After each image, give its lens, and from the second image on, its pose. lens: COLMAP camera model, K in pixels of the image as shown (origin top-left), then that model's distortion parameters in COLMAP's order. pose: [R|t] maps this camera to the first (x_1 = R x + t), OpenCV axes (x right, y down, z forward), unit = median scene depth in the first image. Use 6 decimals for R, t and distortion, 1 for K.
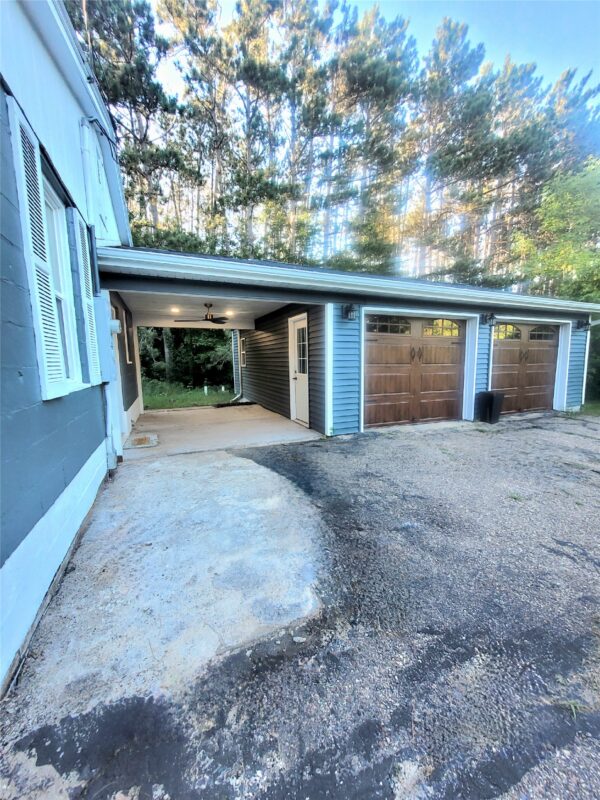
lens RADIAL K [[321.2, 0, 300.0], [0, 321.2, 400.0], [0, 0, 1]] dist [-0.000480, -0.000034]
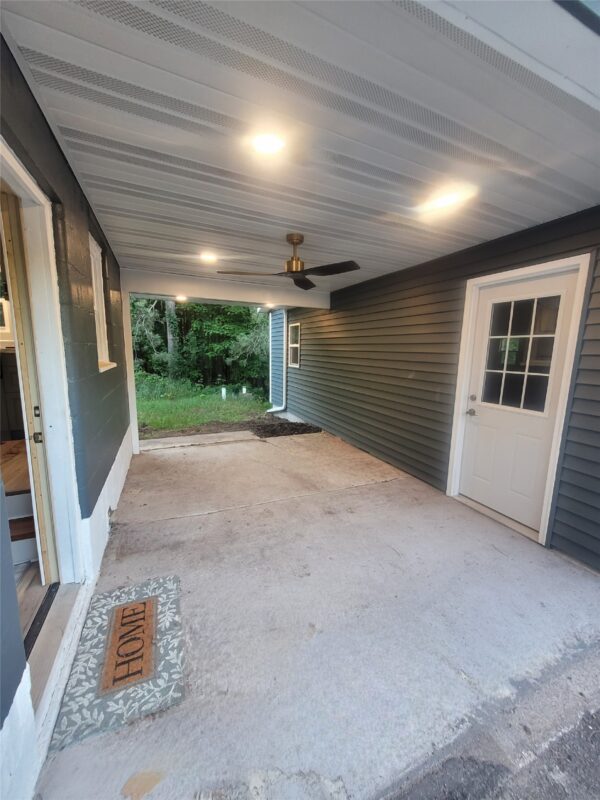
lens RADIAL K [[308.5, 0, 300.0], [0, 308.5, 400.0], [0, 0, 1]] dist [-0.000084, -0.000008]
pose [[0.999046, 0.033065, 0.028517, -0.144583], [-0.034032, 0.998838, 0.034126, -0.048206], [-0.027355, -0.035064, 0.999011, 0.295431]]
